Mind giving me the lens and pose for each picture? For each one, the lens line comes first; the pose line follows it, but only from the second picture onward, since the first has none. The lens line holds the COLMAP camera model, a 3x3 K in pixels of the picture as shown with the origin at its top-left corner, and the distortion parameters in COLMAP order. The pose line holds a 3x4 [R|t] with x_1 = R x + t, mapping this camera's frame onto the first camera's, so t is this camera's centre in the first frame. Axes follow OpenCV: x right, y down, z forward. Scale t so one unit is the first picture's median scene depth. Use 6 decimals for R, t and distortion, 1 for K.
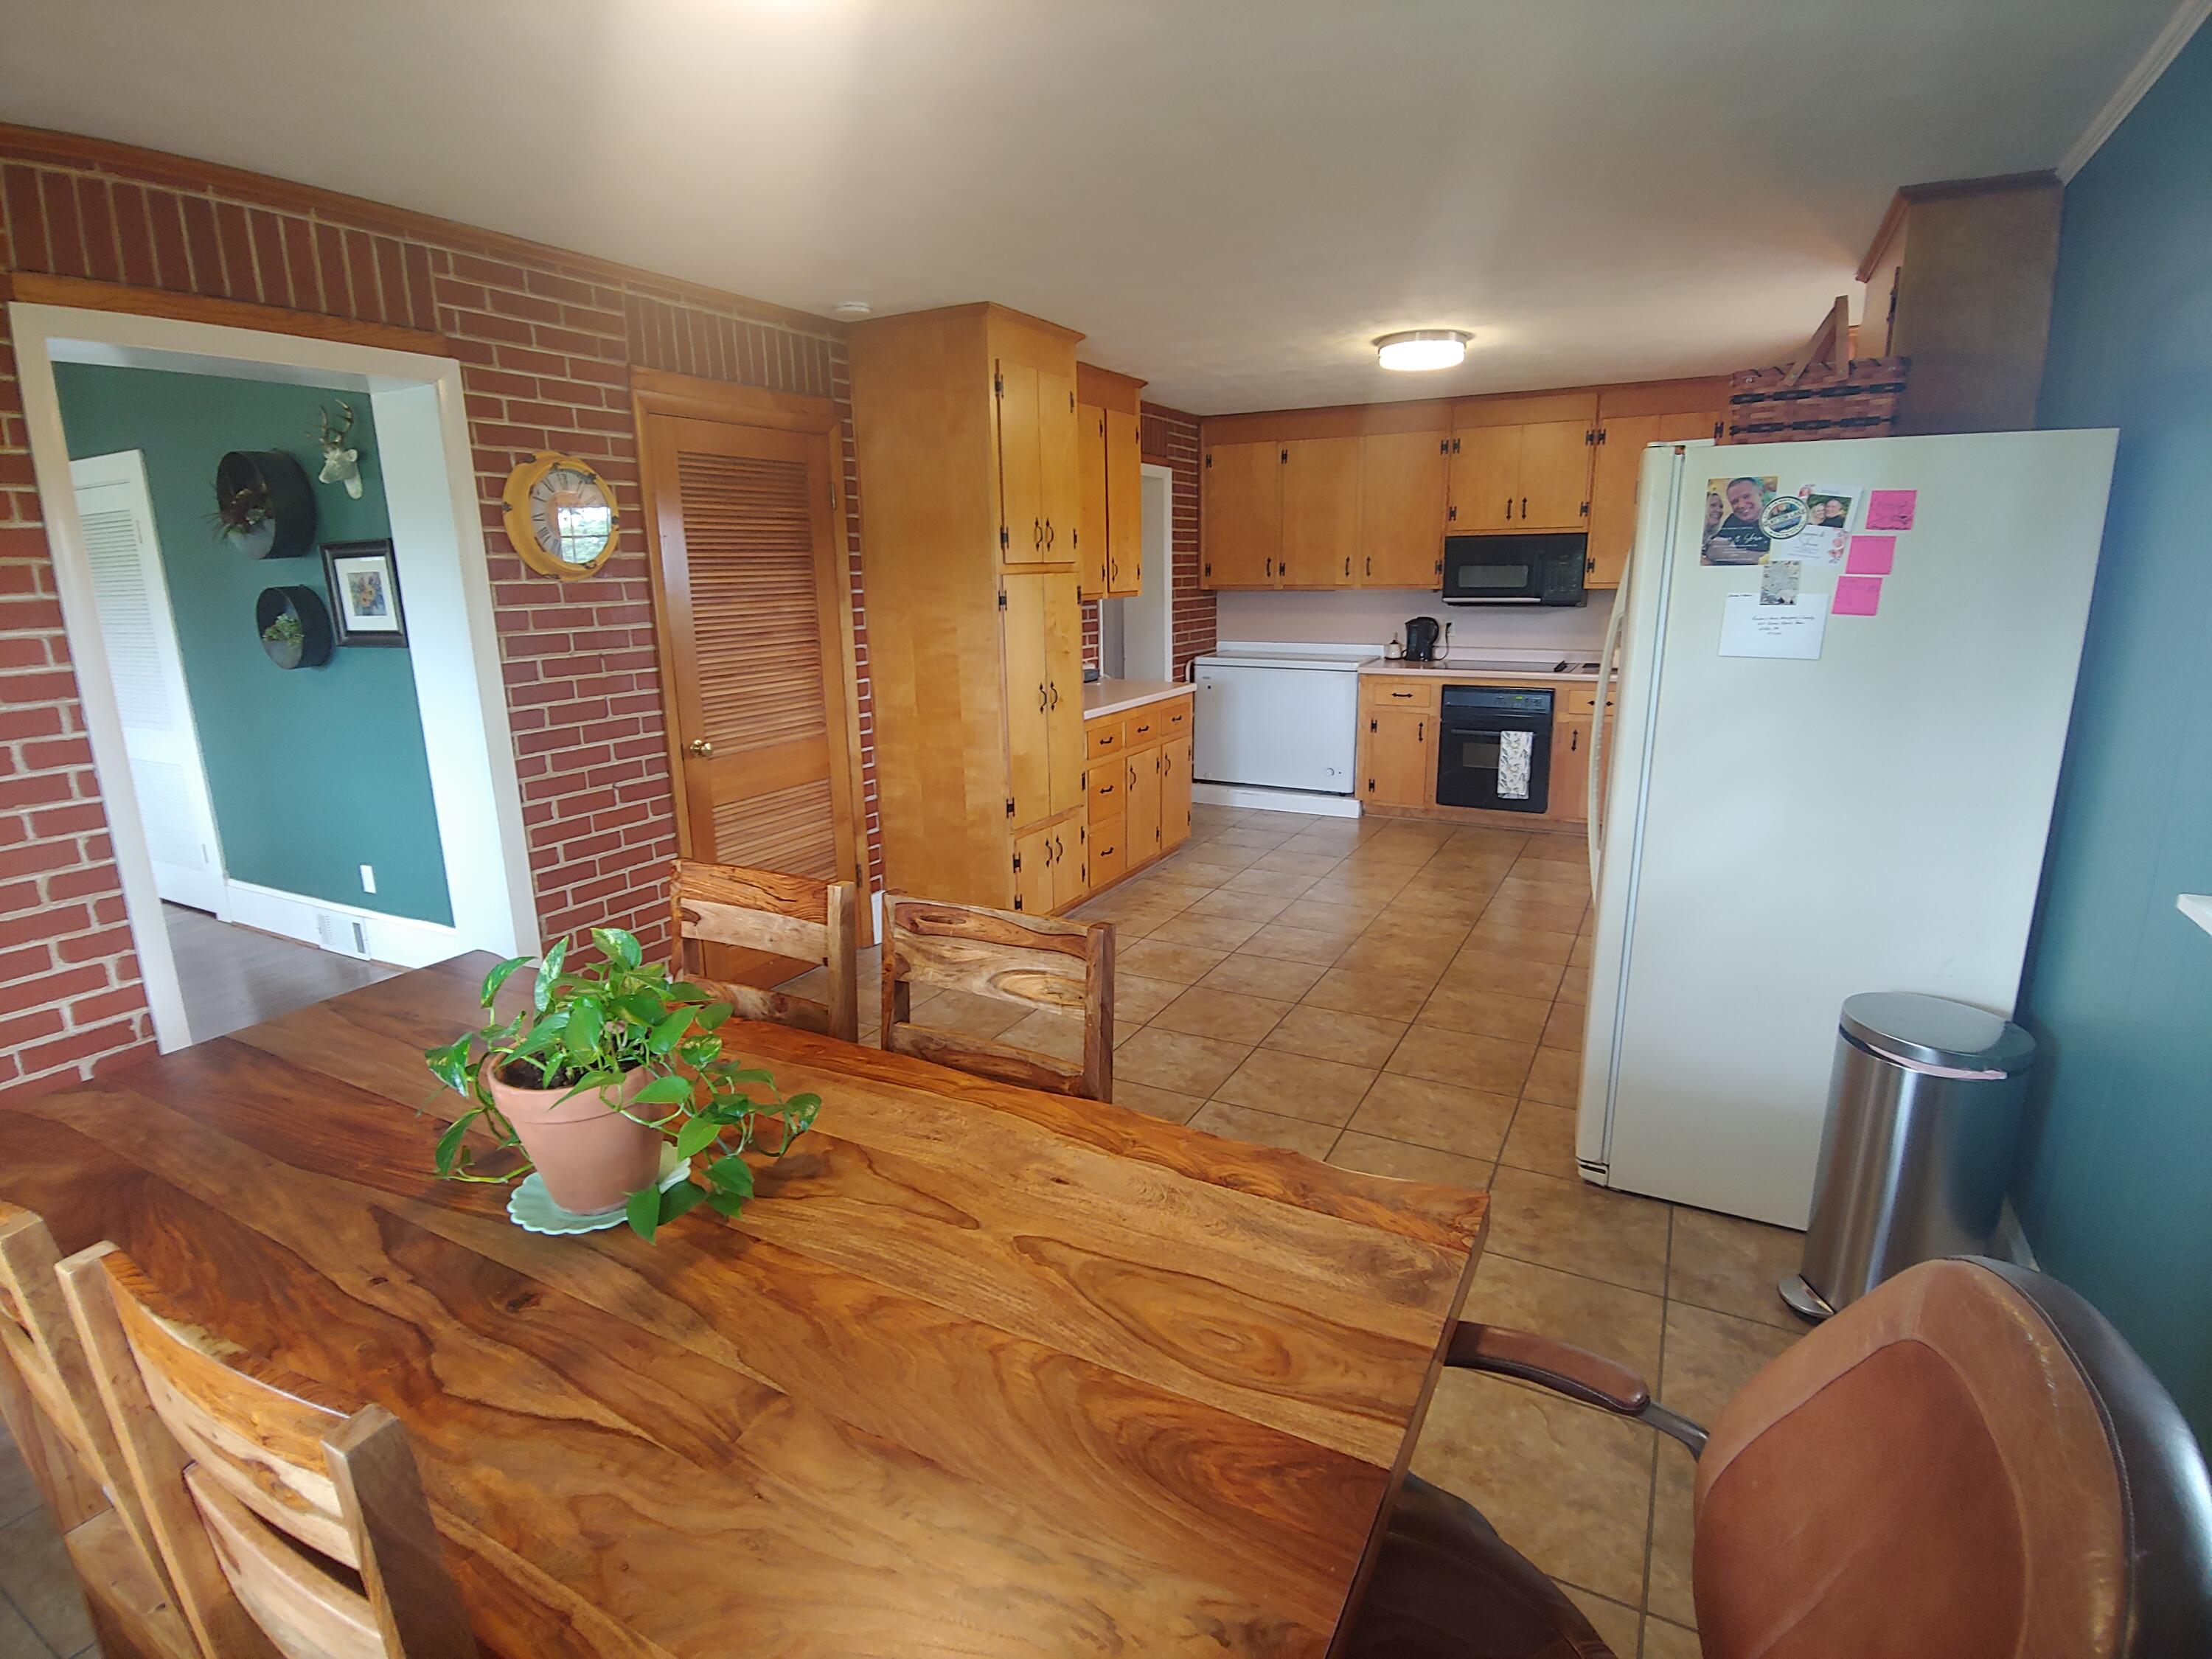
lens RADIAL K [[1109.0, 0, 1097.4], [0, 1109.0, 831.1], [0, 0, 1]] dist [-0.026965, 0.009939]
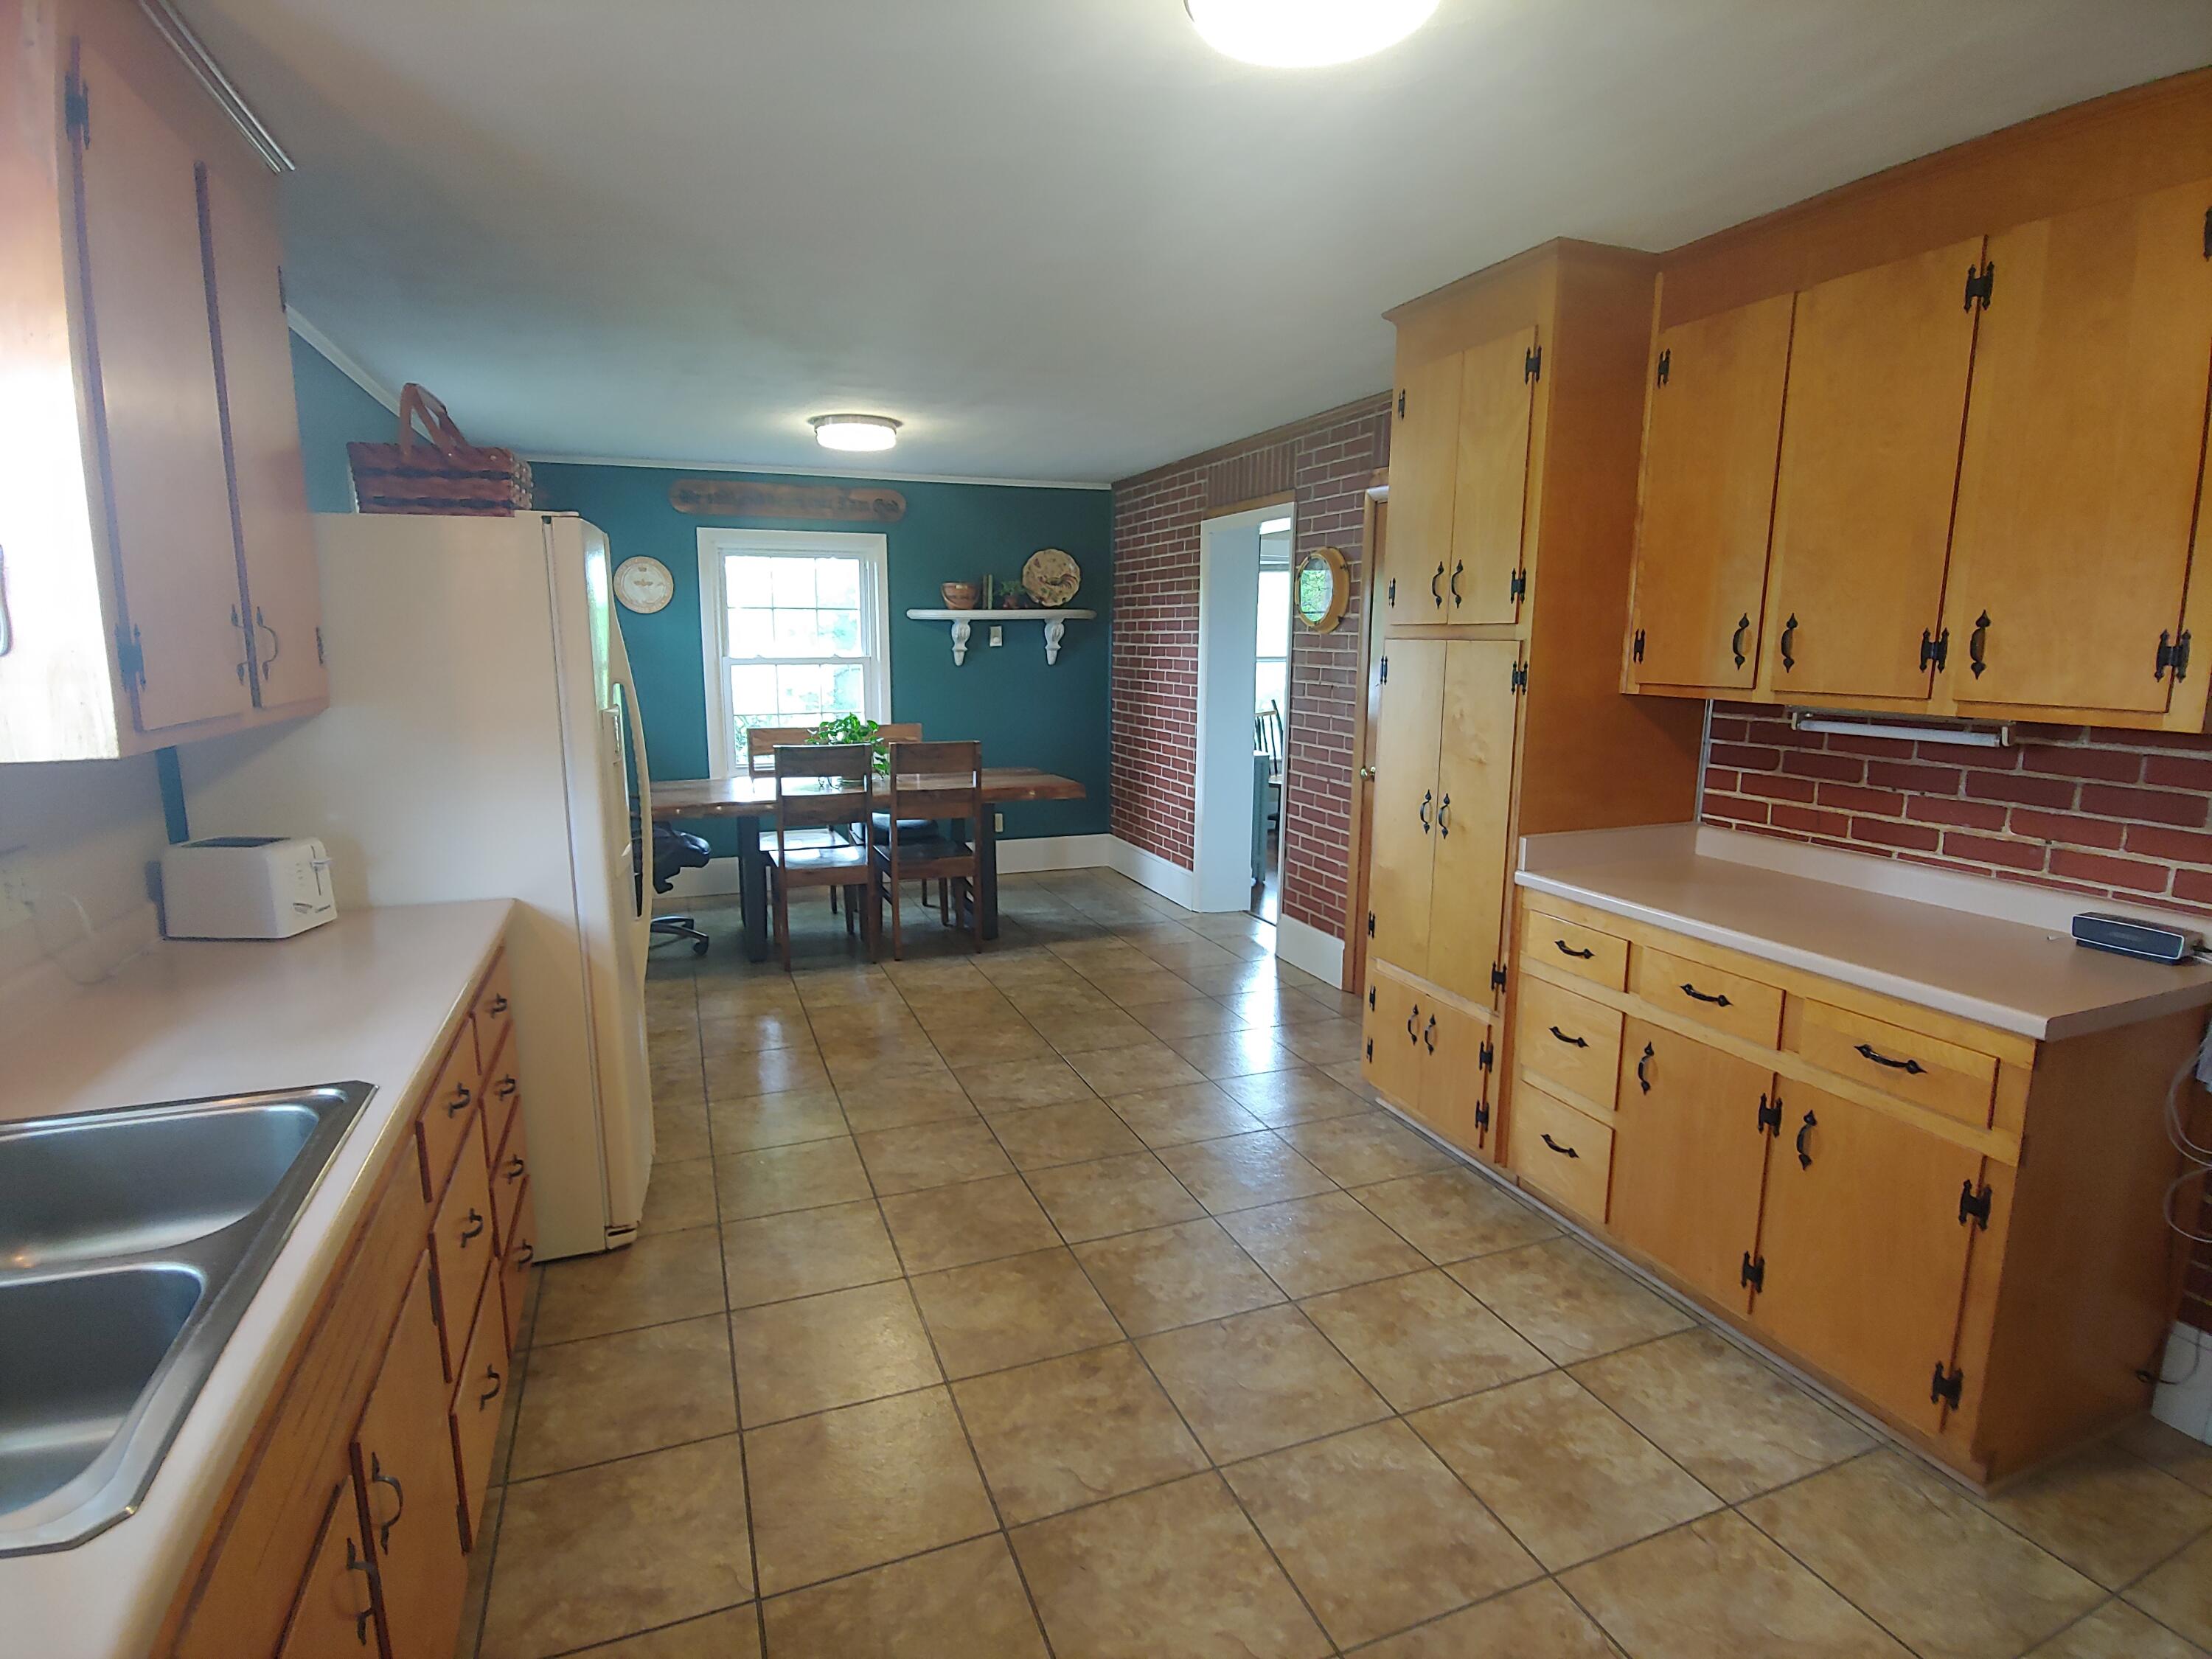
lens RADIAL K [[1109.0, 0, 1097.4], [0, 1109.0, 831.1], [0, 0, 1]] dist [-0.026965, 0.009939]
pose [[-0.649395, 0.150570, -0.745396, 0.614119], [-0.168929, 0.927147, 0.334457, -0.306417], [0.741451, 0.343113, -0.576649, 1.238847]]
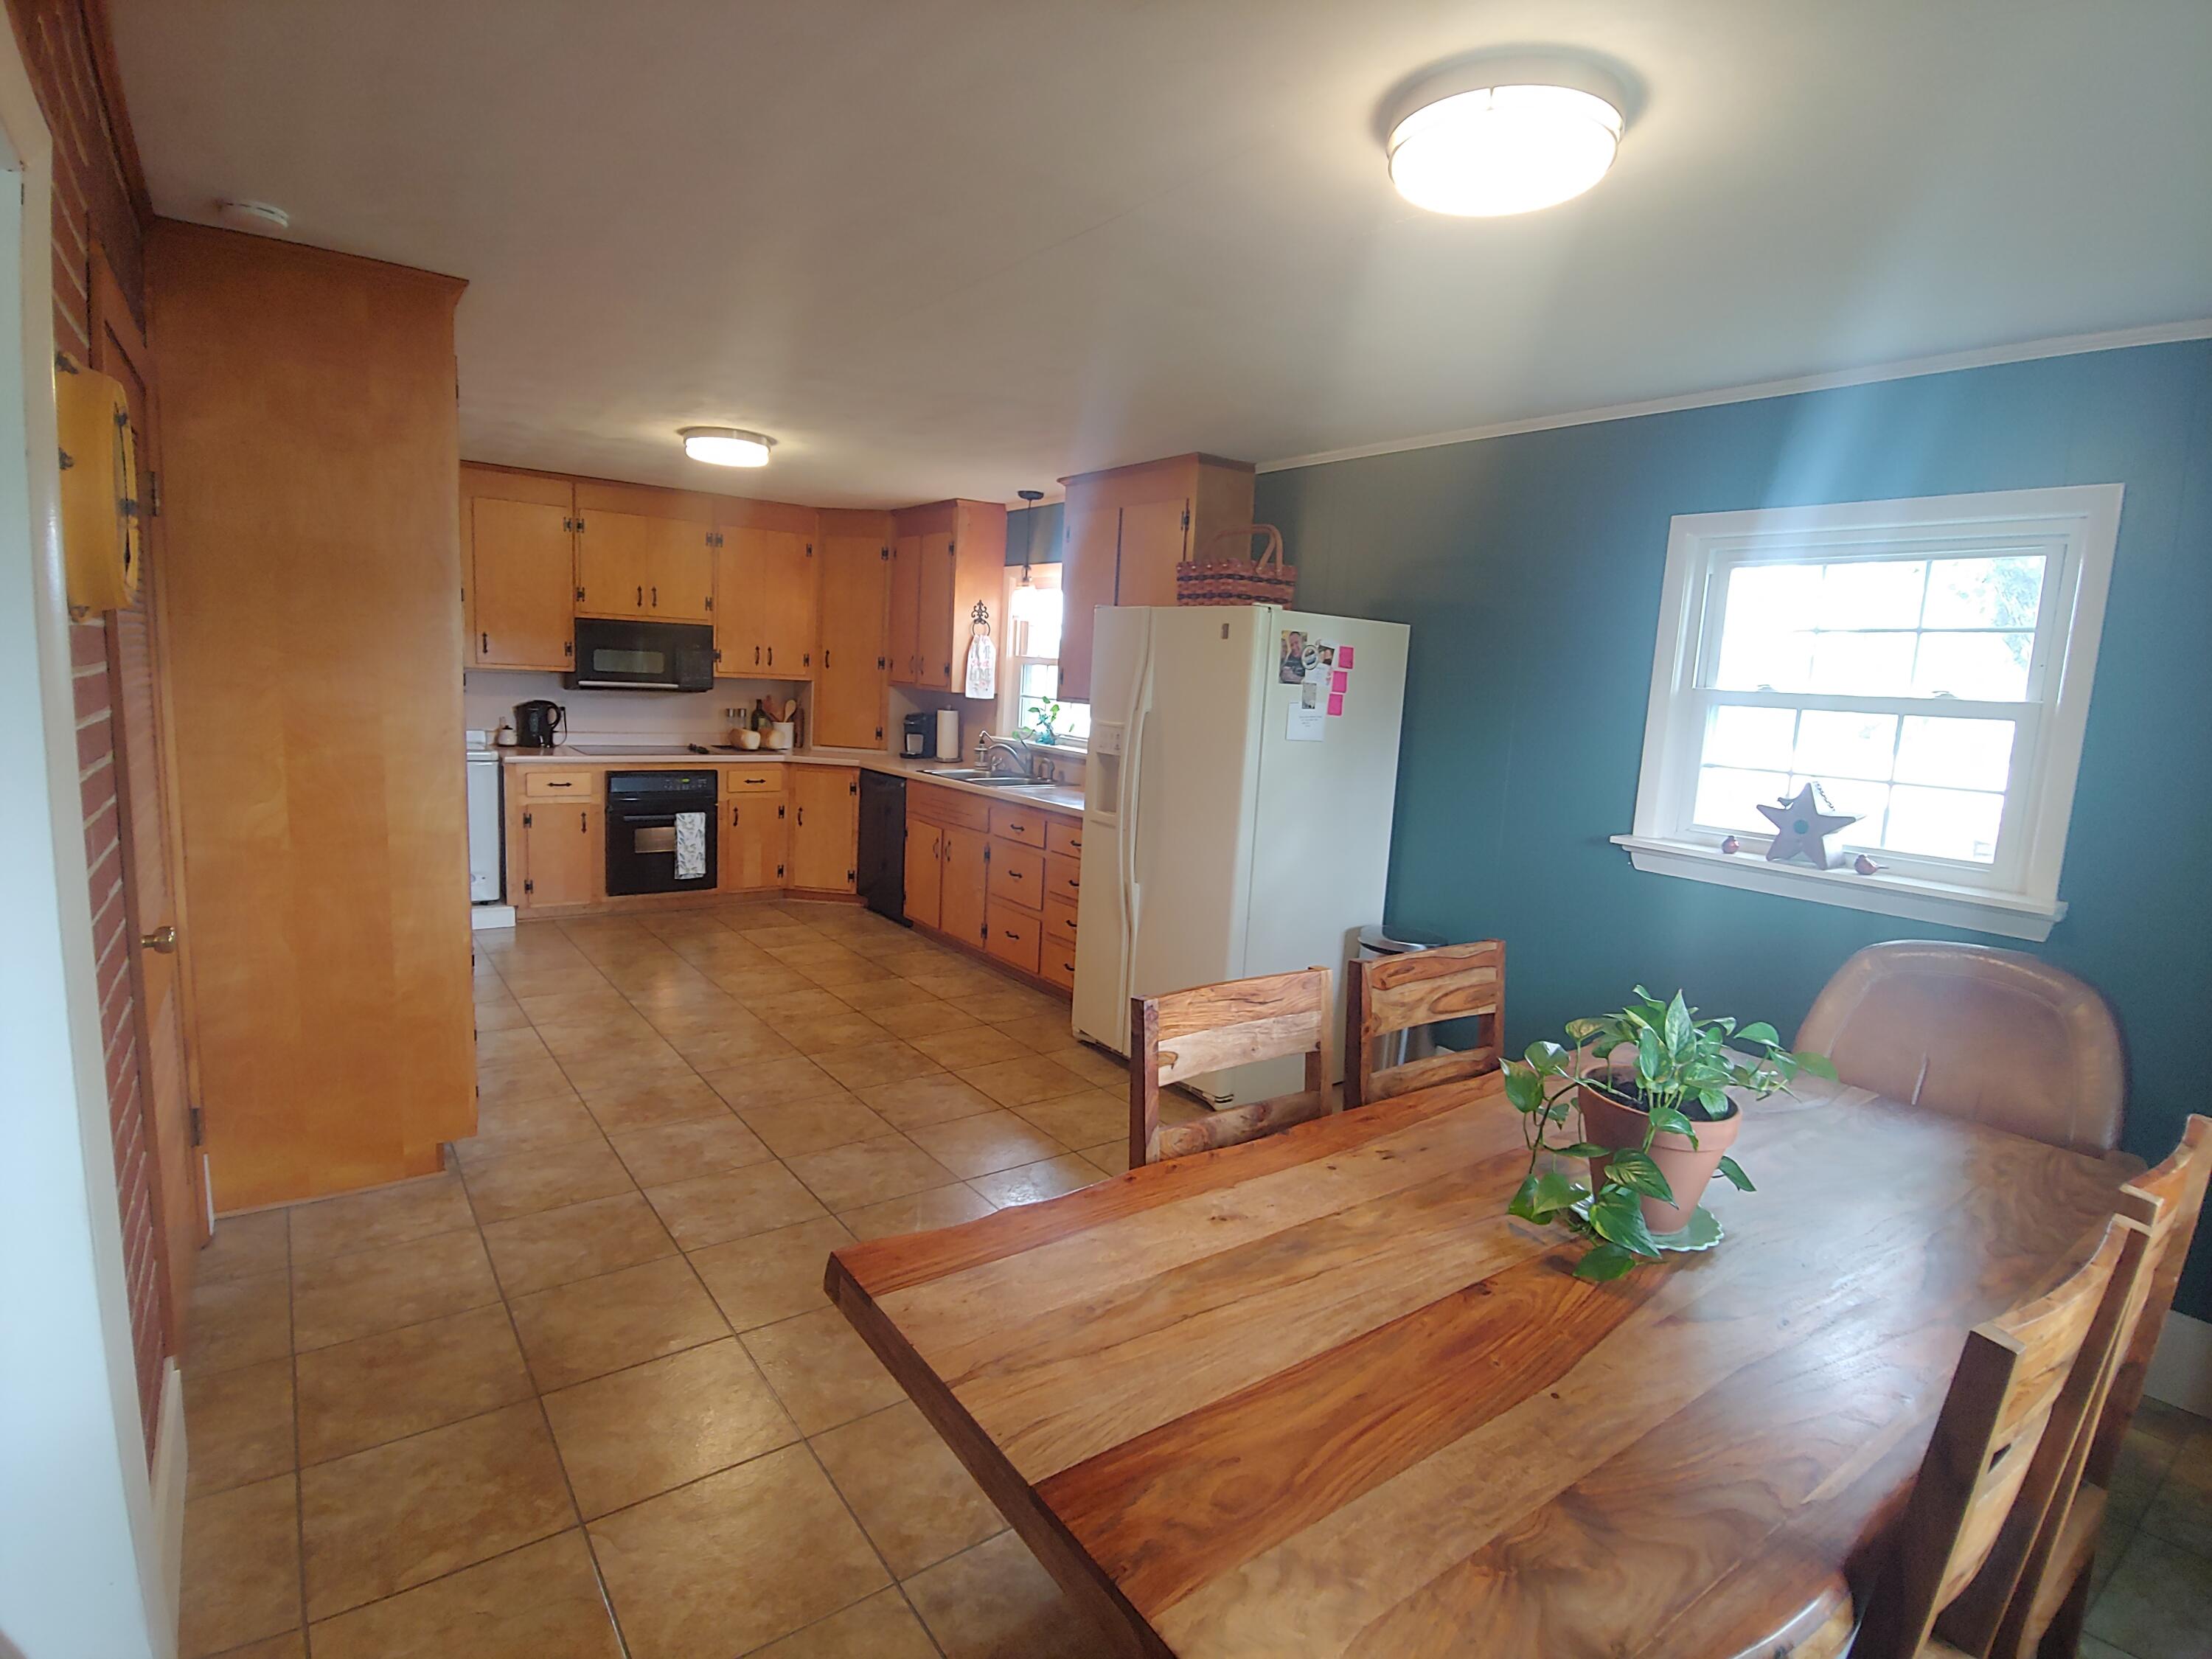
lens RADIAL K [[1109.0, 0, 1097.4], [0, 1109.0, 831.1], [0, 0, 1]] dist [-0.026965, 0.009939]
pose [[0.424484, -0.089123, 0.901039, -0.524436], [0.151148, 0.988155, 0.026534, -0.059069], [-0.892731, 0.124927, 0.432927, 0.296766]]
